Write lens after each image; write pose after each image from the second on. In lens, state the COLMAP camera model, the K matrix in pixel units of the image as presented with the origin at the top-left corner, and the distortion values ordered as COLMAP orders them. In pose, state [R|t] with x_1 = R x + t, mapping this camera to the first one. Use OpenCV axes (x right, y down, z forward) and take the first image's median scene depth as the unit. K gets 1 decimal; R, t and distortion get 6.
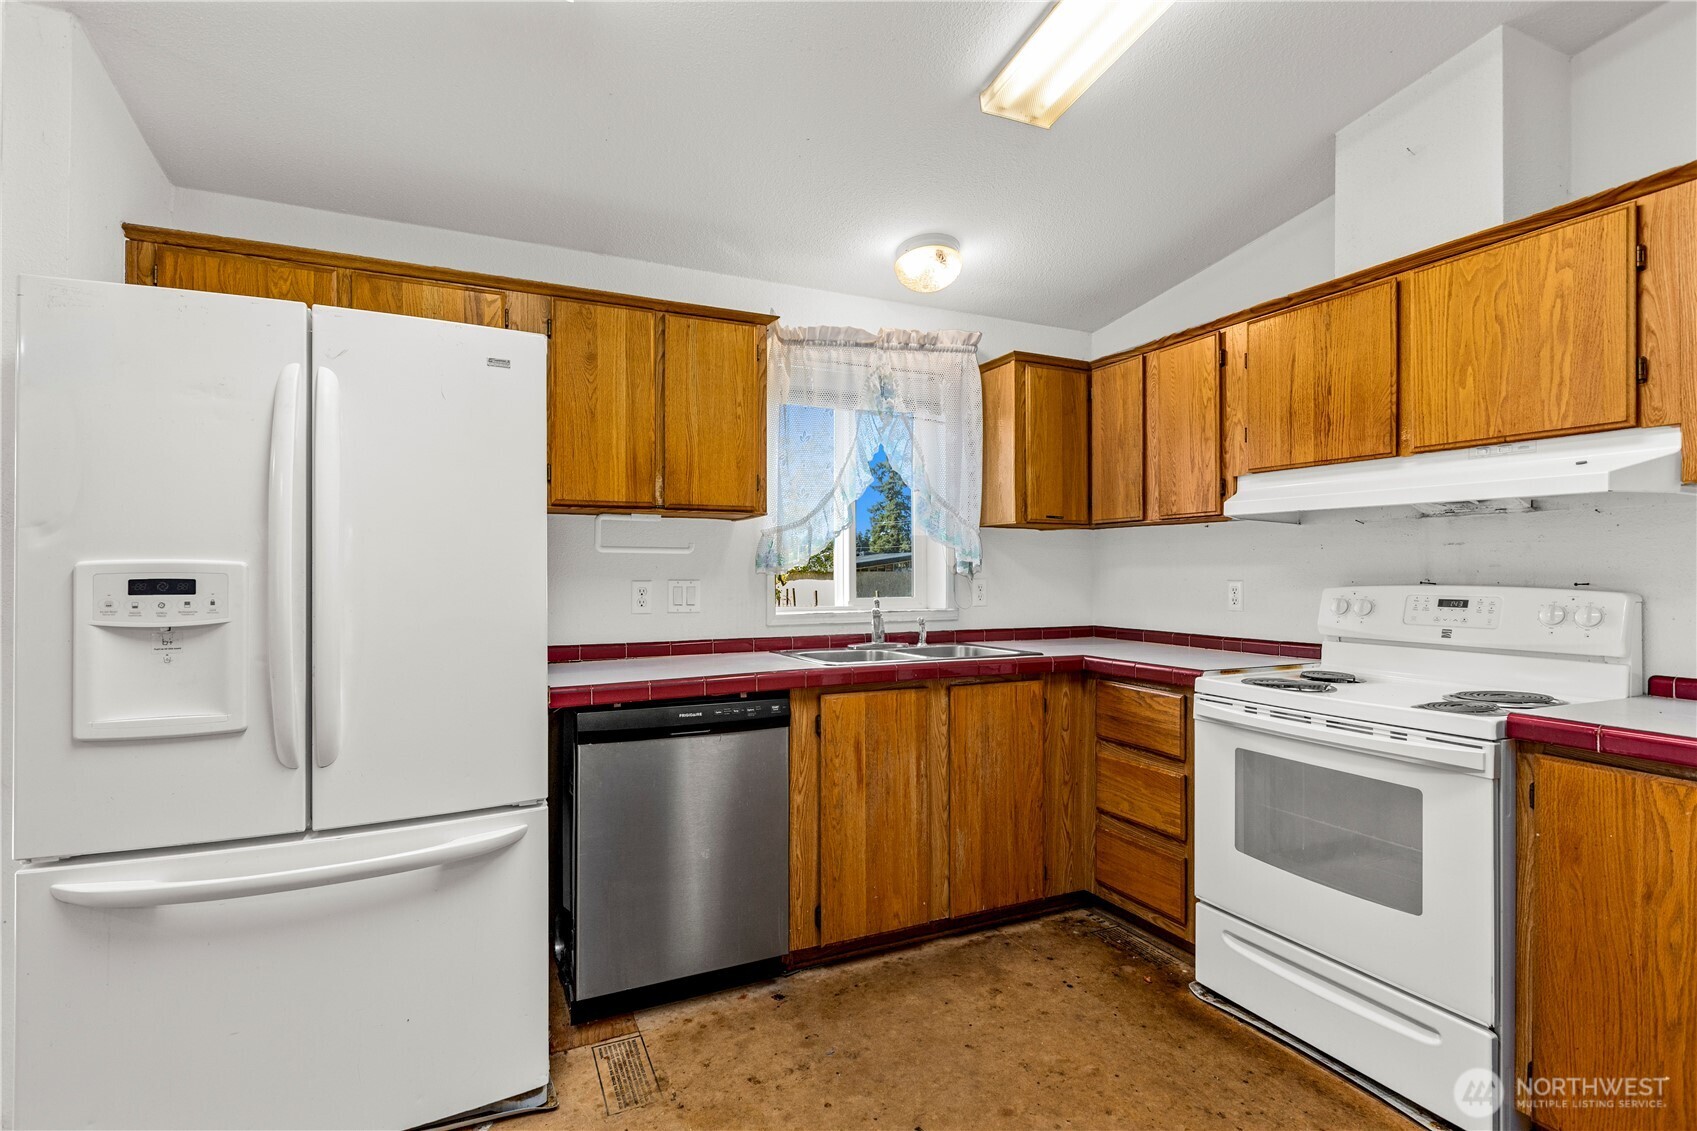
lens RADIAL K [[805.5, 0, 841.4], [0, 805.5, 567.4], [0, 0, 1]] dist [-0.003800, 0.000182]
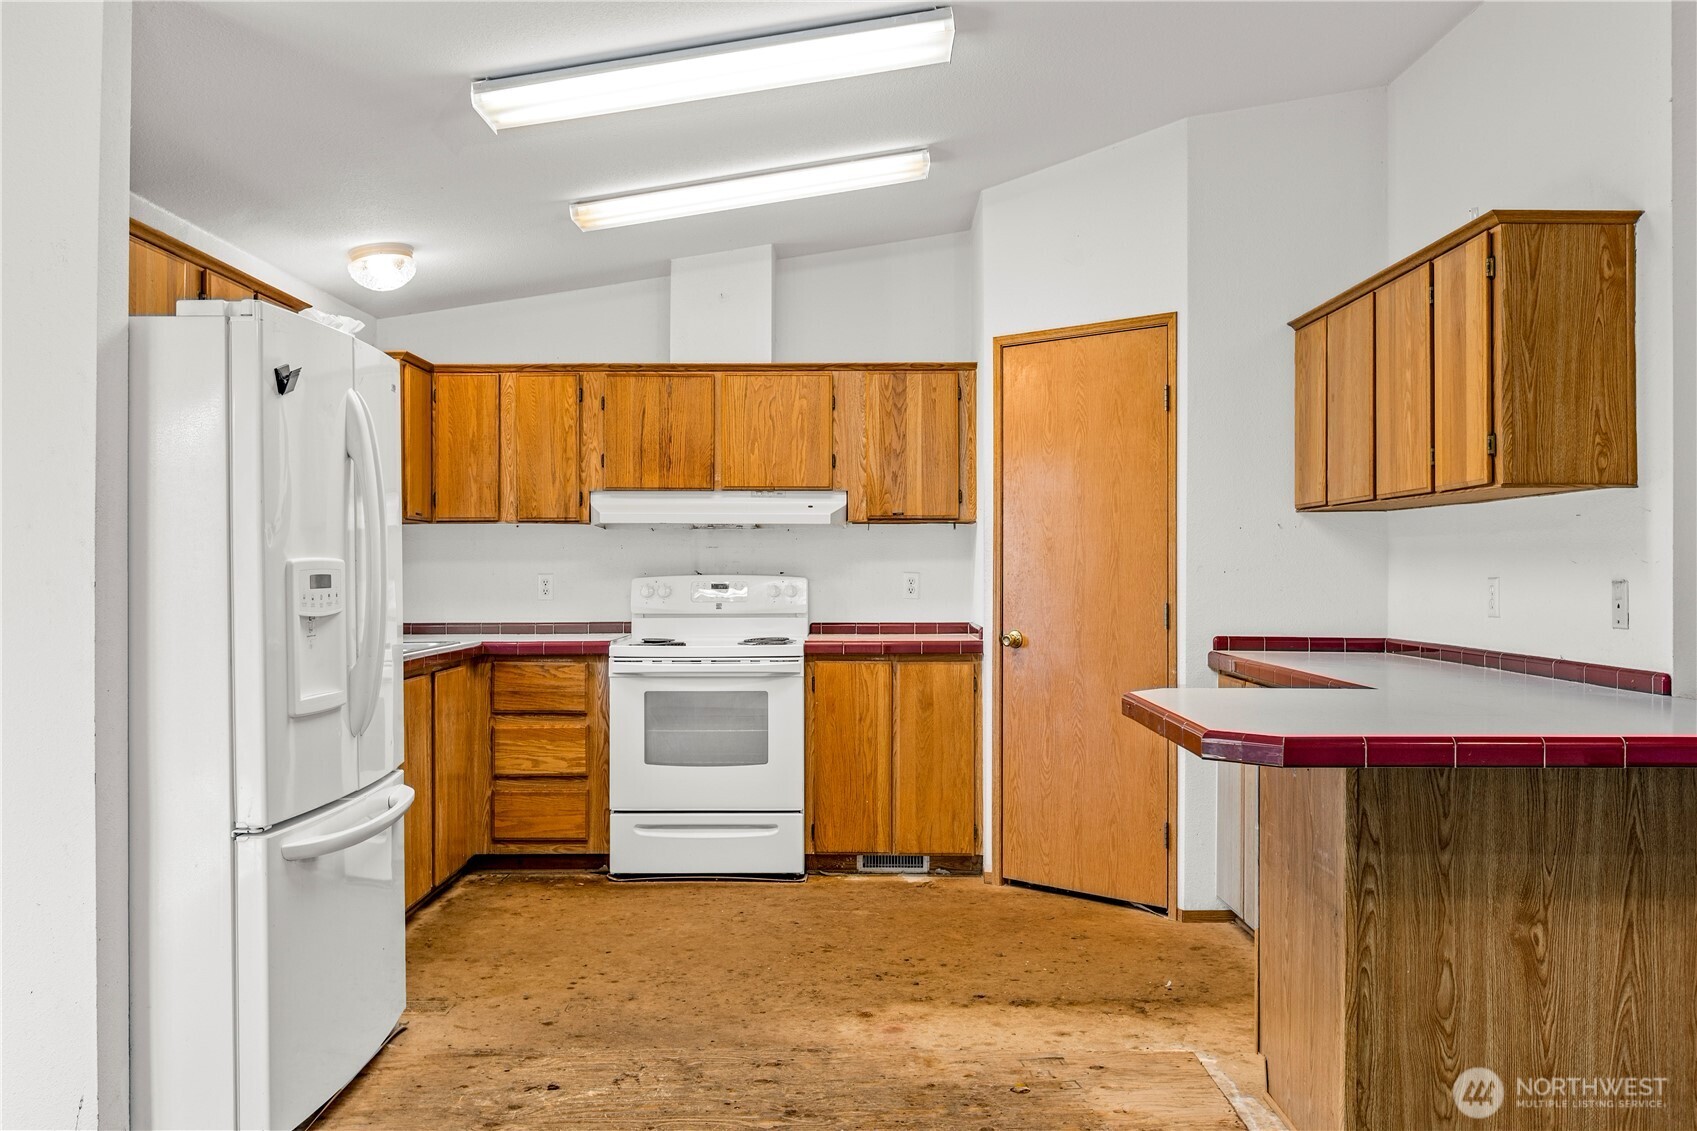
lens RADIAL K [[1364.5, 0, 848.5], [0, 1364.5, 566.8], [0, 0, 1]] dist [-0.001552, -0.001039]
pose [[0.431020, -0.002734, 0.902338, -1.421917], [-0.001732, 0.999991, 0.003857, -0.003165], [-0.902341, -0.003225, 0.431011, -0.328160]]
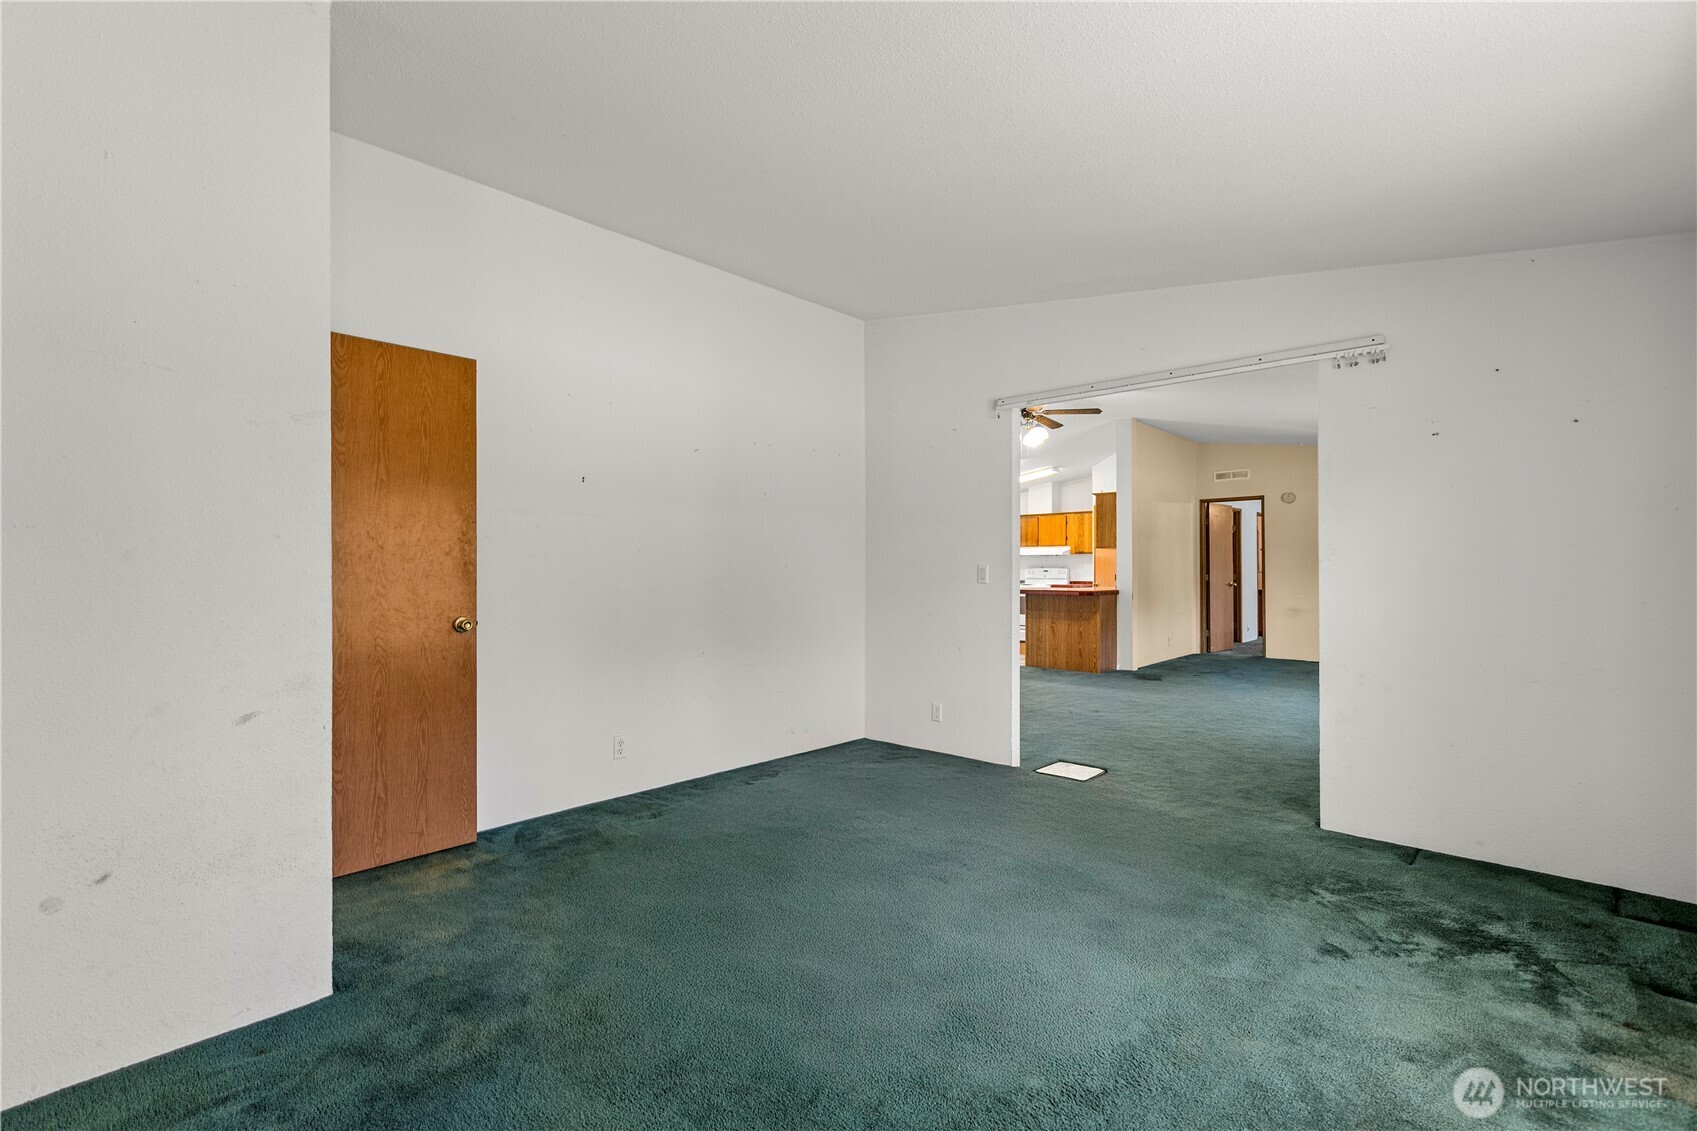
lens RADIAL K [[754.7, 0, 852.1], [0, 754.7, 567.3], [0, 0, 1]] dist [0.001234, -0.000702]
pose [[0.932765, 0.001798, 0.360480, -2.413240], [-0.001212, 0.999998, -0.001853, 0.028079], [-0.360482, 0.001291, 0.932765, -3.443186]]
